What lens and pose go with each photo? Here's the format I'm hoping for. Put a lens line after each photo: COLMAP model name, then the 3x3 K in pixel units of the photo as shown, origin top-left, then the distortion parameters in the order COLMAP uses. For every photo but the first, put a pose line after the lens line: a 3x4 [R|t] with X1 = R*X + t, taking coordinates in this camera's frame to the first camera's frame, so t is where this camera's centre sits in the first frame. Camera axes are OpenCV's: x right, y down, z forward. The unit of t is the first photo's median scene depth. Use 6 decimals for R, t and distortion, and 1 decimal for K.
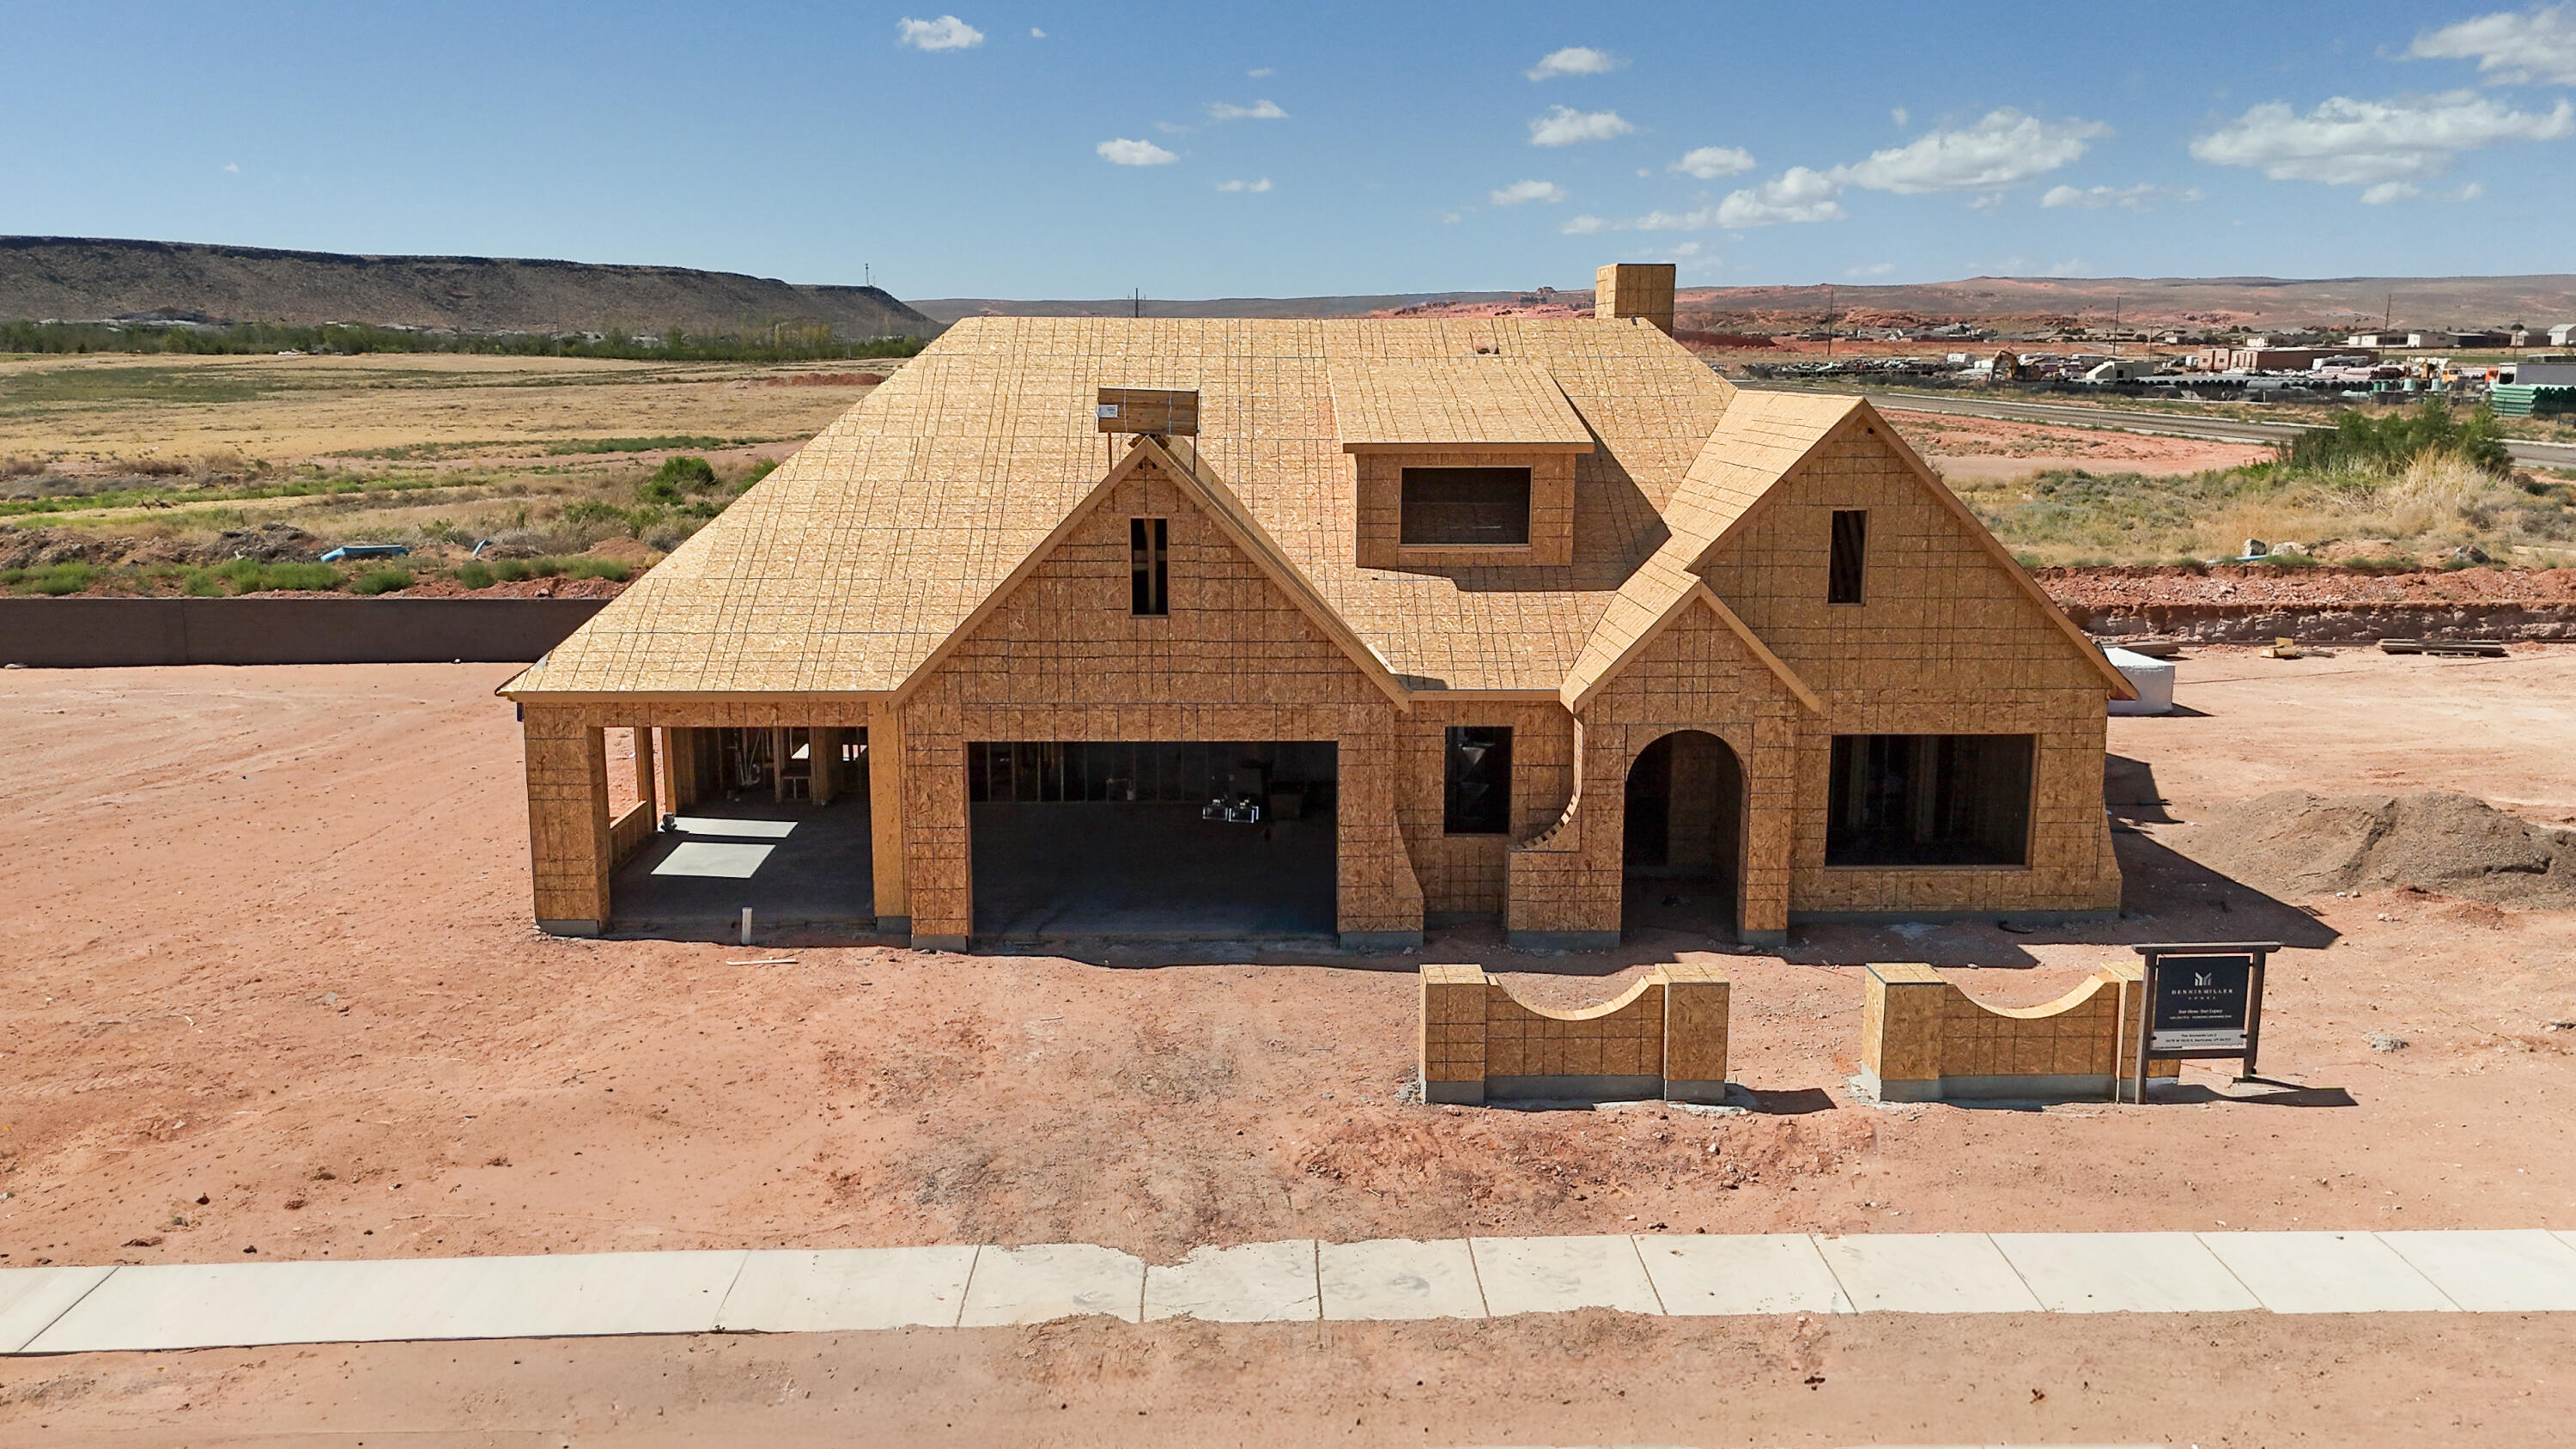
lens RADIAL K [[1994.9, 0, 1246.6], [0, 1994.9, 725.3], [0, 0, 1]] dist [0.092932, -0.071787]
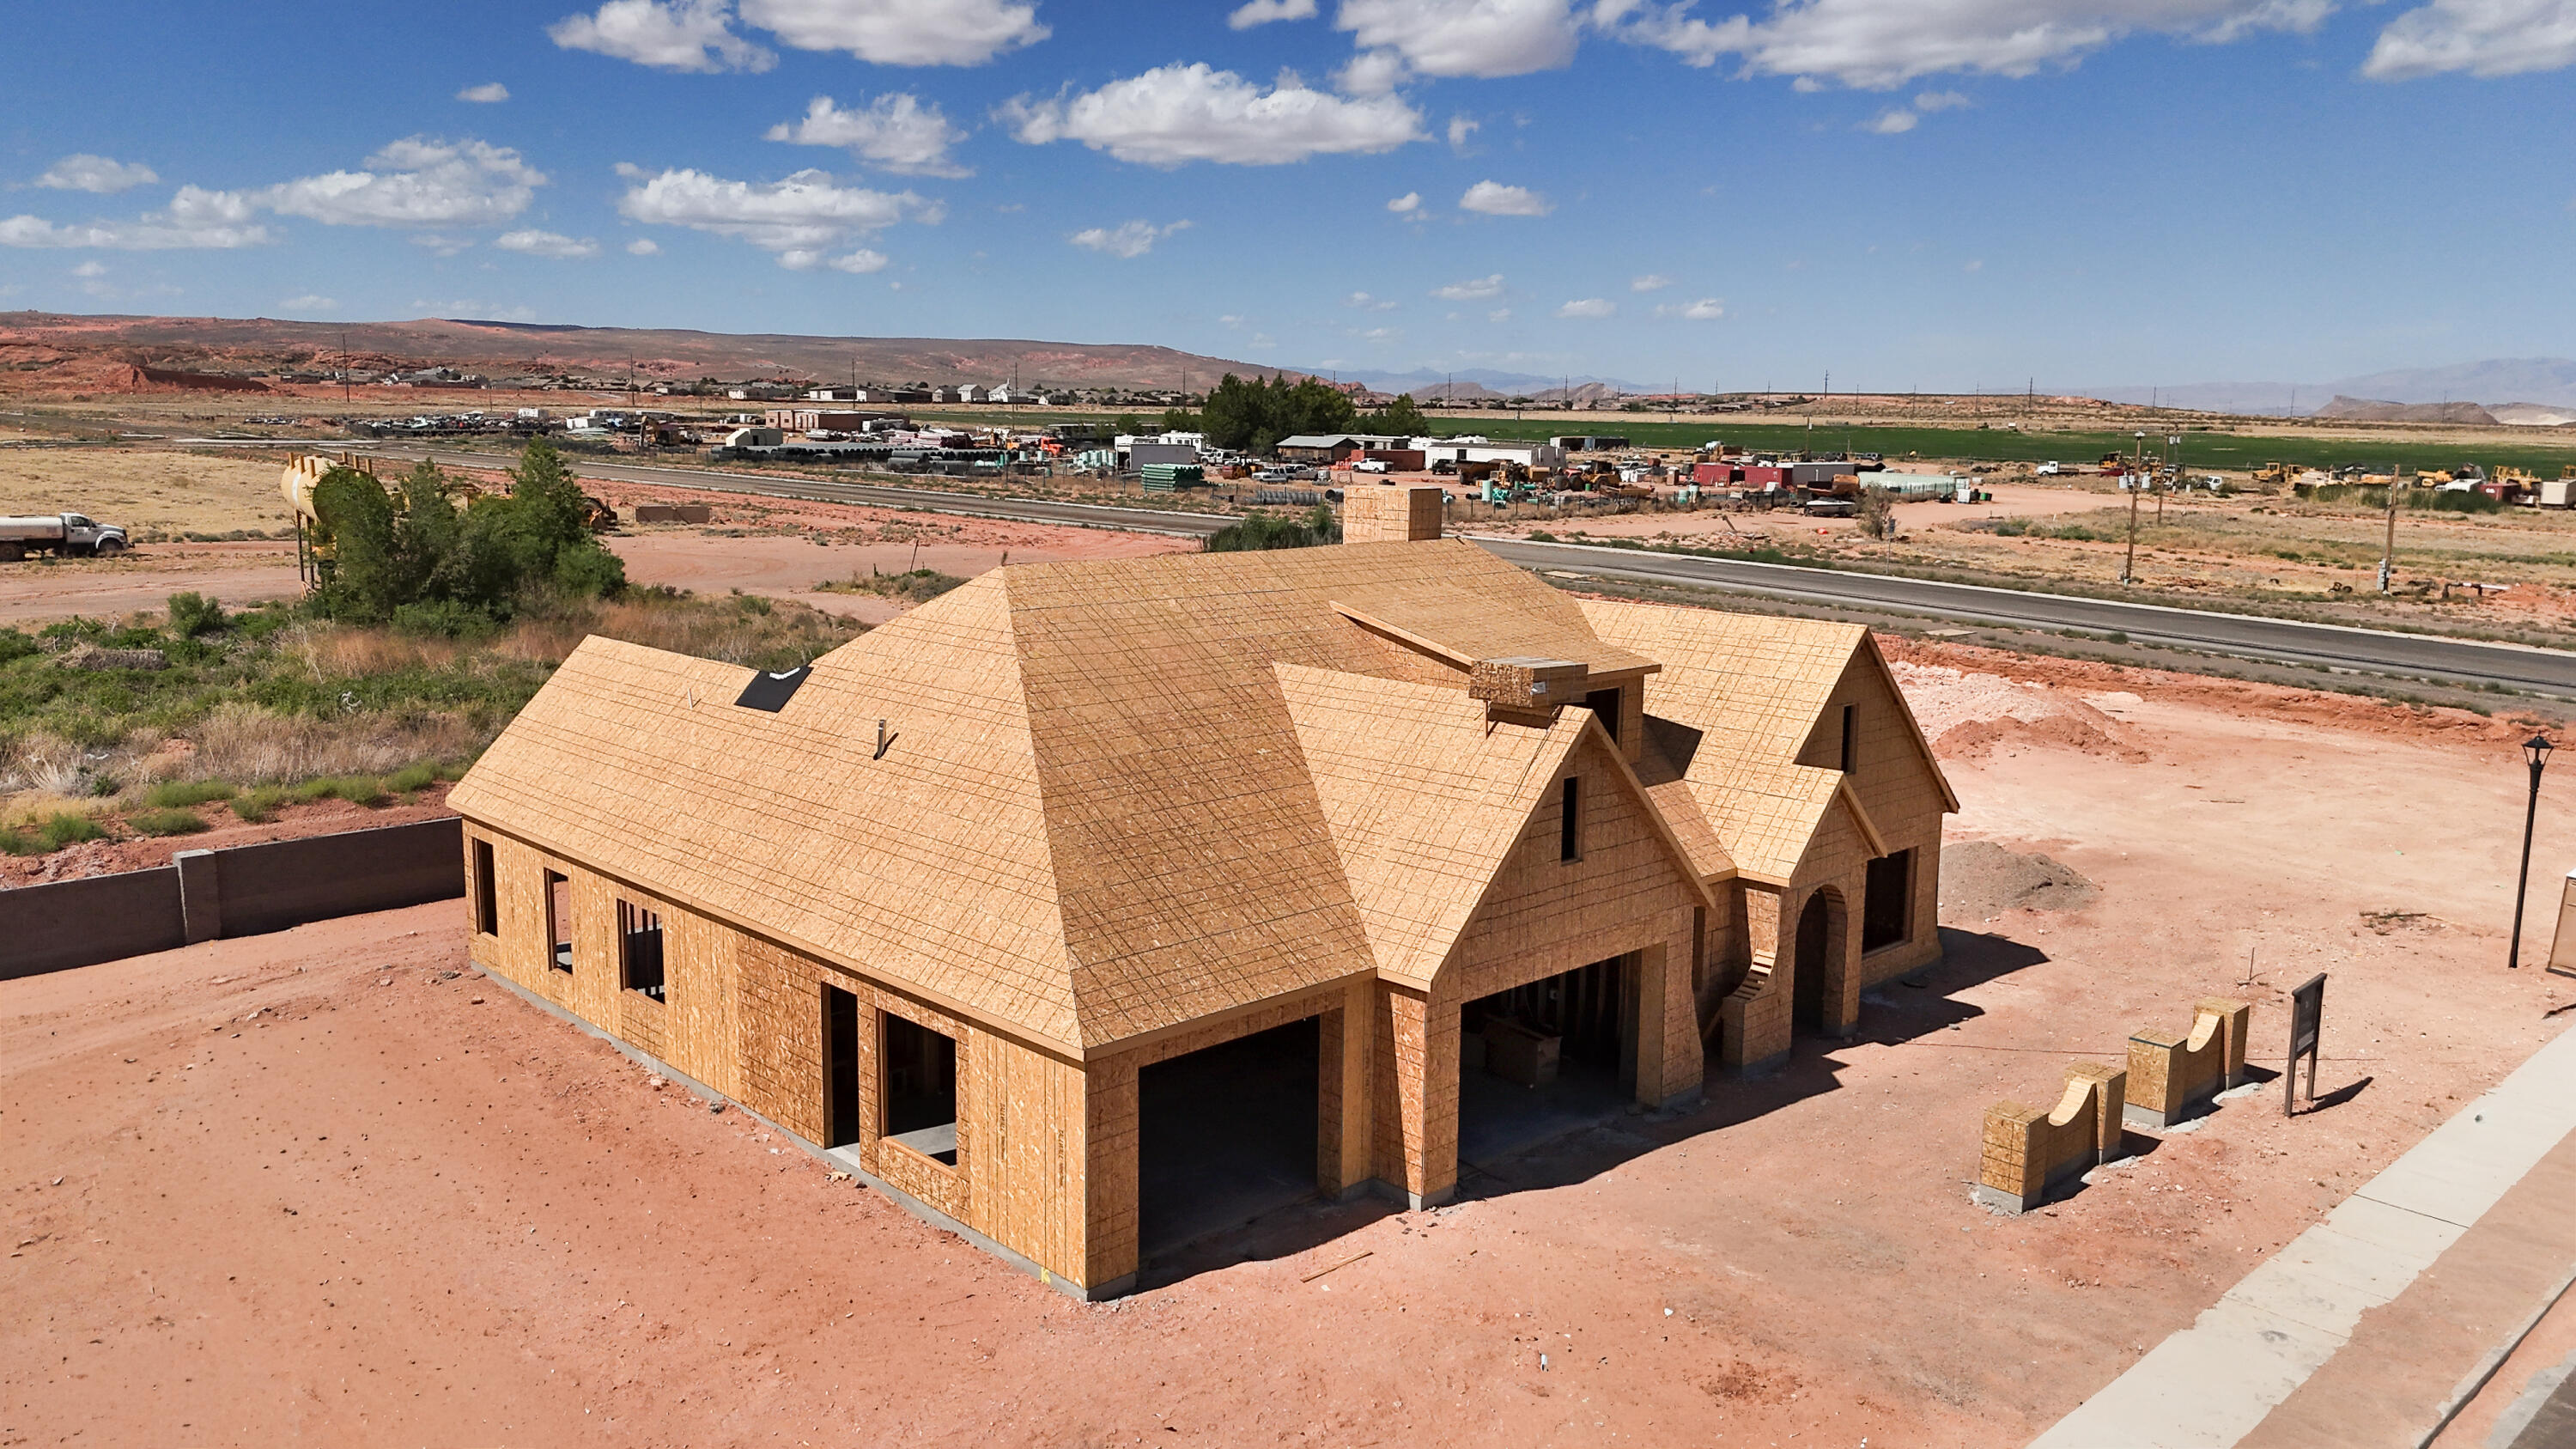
lens RADIAL K [[1994.9, 0, 1246.6], [0, 1994.9, 725.3], [0, 0, 1]] dist [0.092932, -0.071787]
pose [[0.738572, -0.107981, 0.665471, -0.098736], [0.119018, 0.992470, 0.028948, -0.019733], [-0.663586, 0.057823, 0.745862, 0.029099]]
